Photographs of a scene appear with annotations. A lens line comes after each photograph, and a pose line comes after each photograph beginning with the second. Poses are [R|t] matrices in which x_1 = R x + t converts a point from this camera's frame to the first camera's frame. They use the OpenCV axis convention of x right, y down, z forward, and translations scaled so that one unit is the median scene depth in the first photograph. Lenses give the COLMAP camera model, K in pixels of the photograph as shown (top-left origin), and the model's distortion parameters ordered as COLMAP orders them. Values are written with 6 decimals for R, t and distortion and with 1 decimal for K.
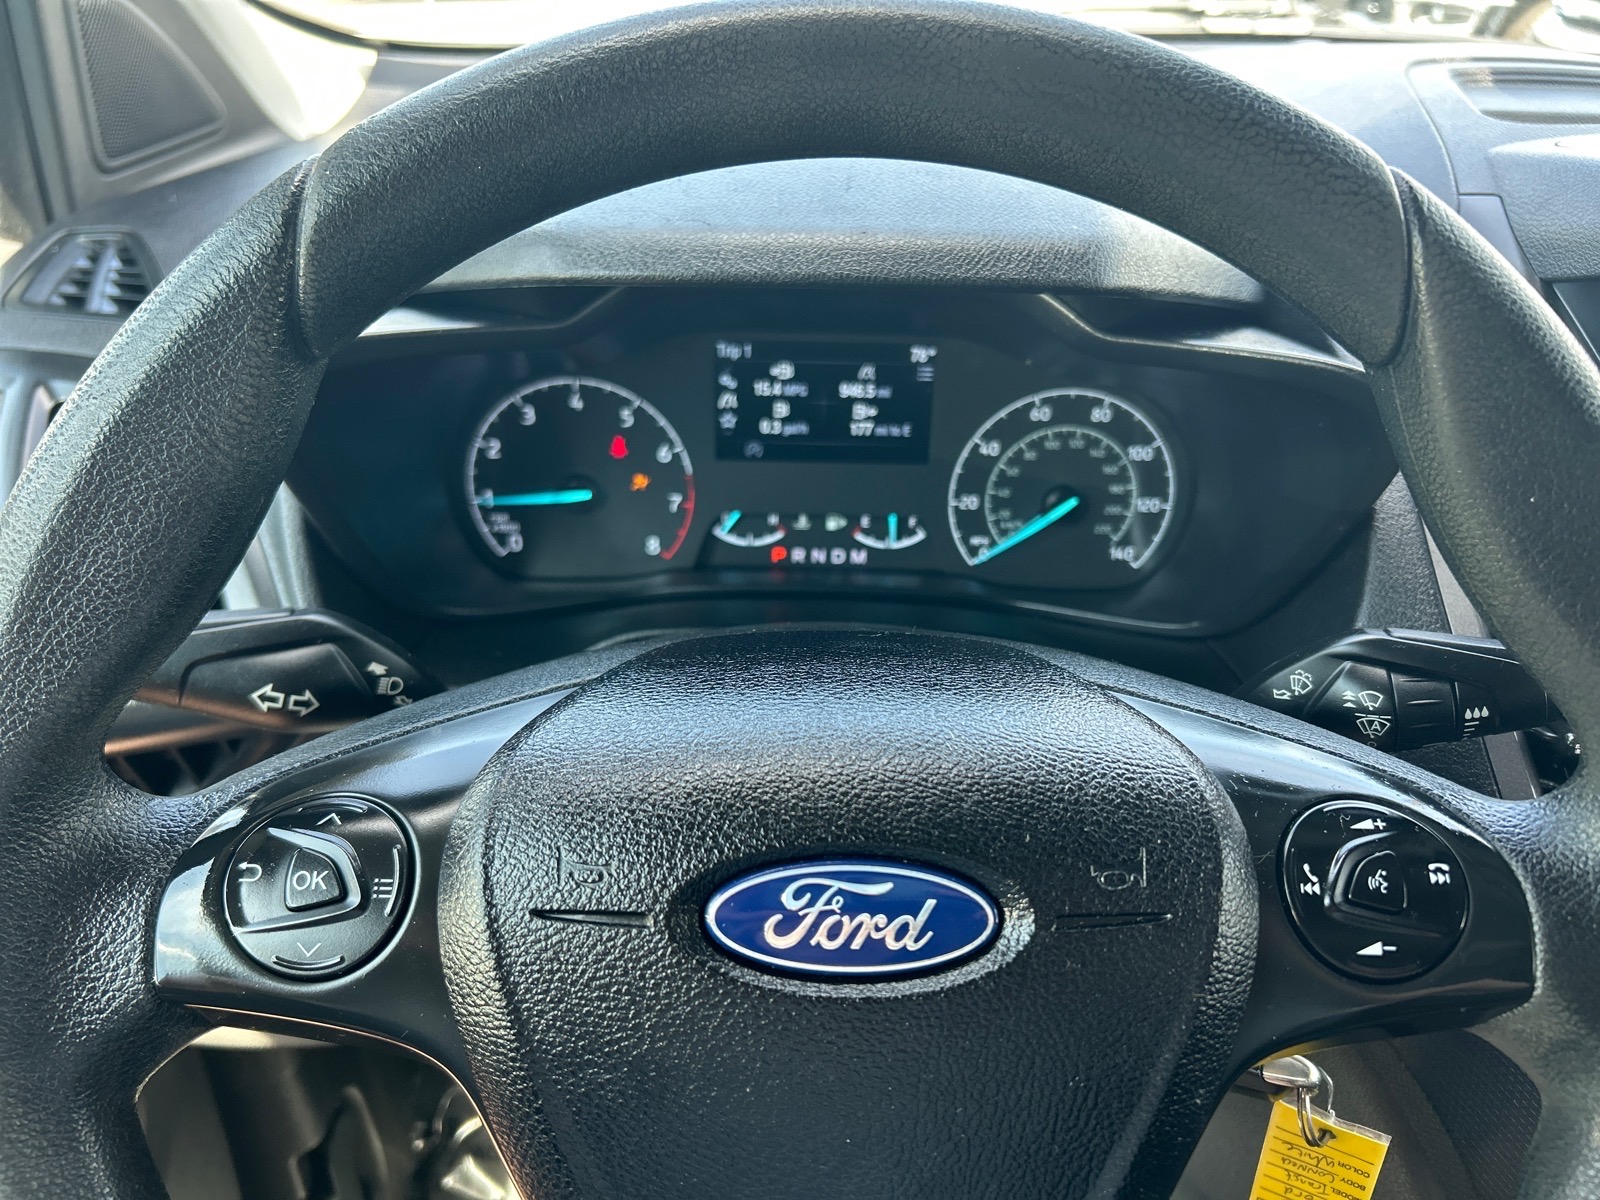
lens RADIAL K [[1200.9, 0, 795.9], [0, 1200.9, 607.5], [0, 0, 1]] dist [0.053015, -0.063090]
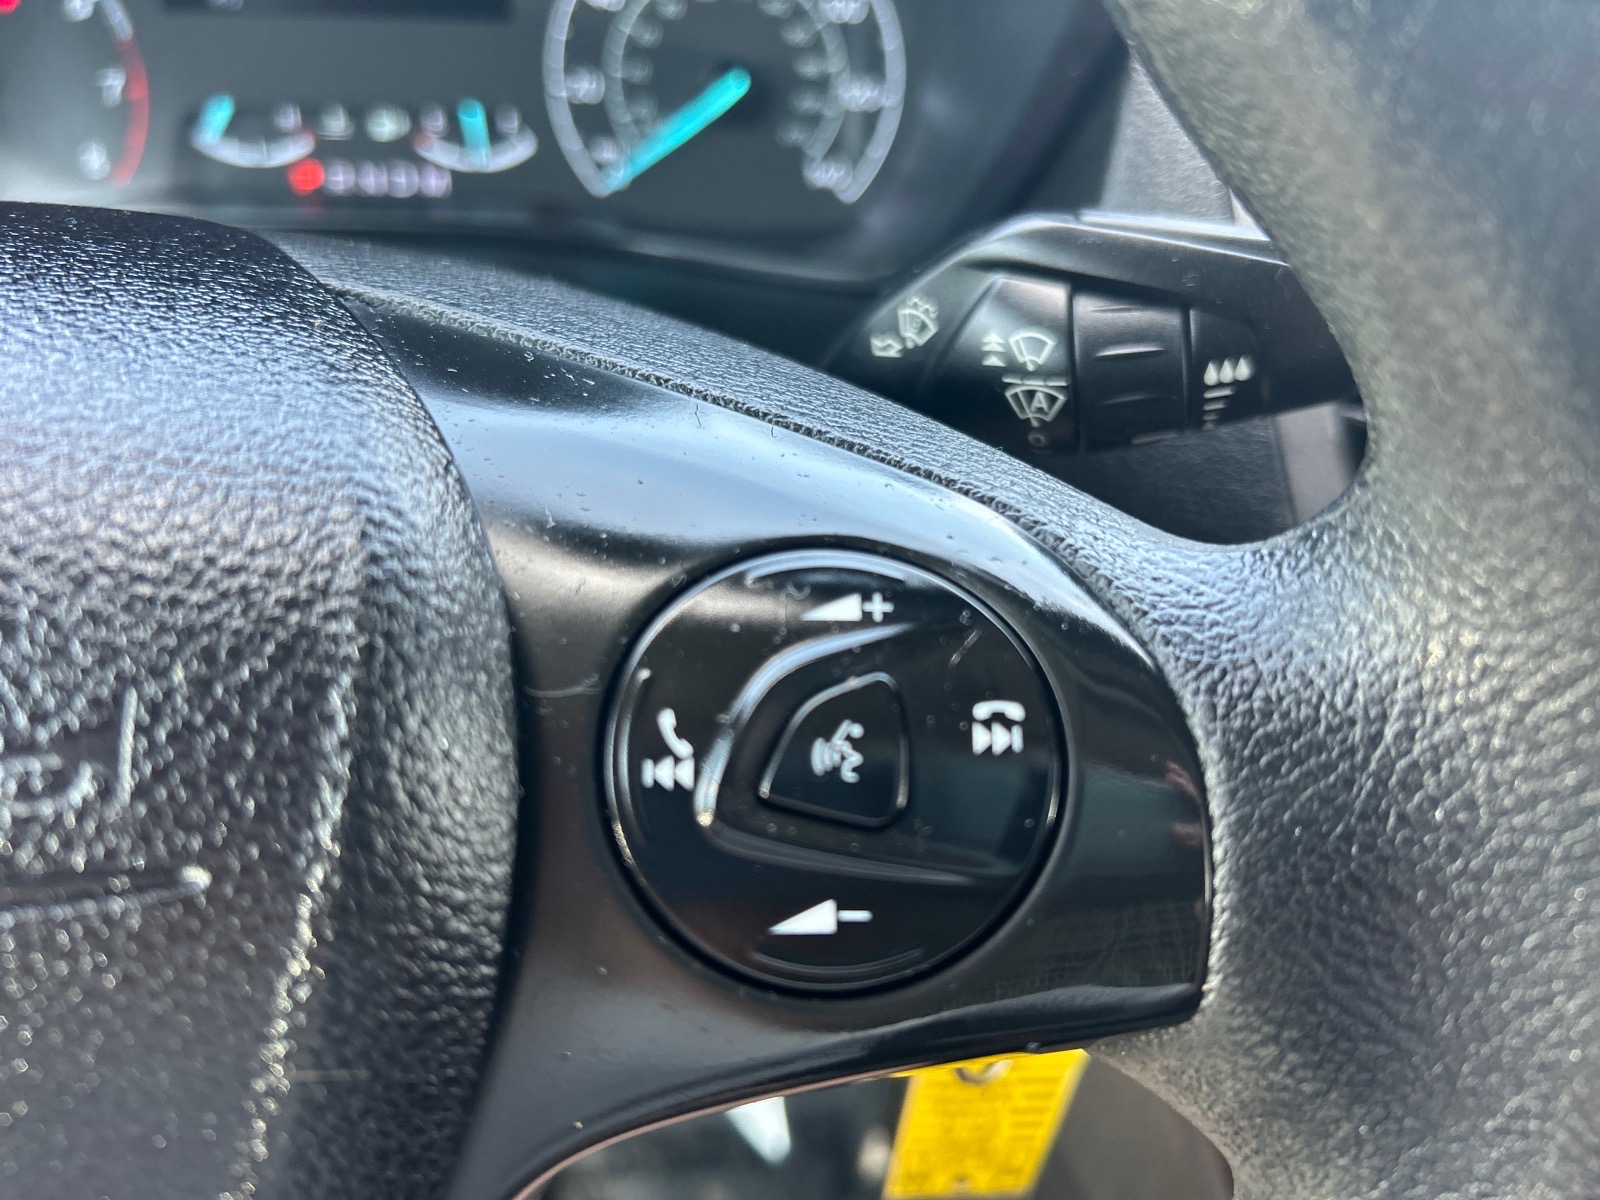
lens RADIAL K [[1238.4, 0, 802.5], [0, 1238.4, 577.1], [0, 0, 1]] dist [-0.024403, 0.001719]
pose [[0.998855, -0.011386, 0.046456, 0.433162], [0.002774, 0.983407, 0.181393, 0.092706], [-0.047750, -0.181056, 0.982313, 0.590712]]
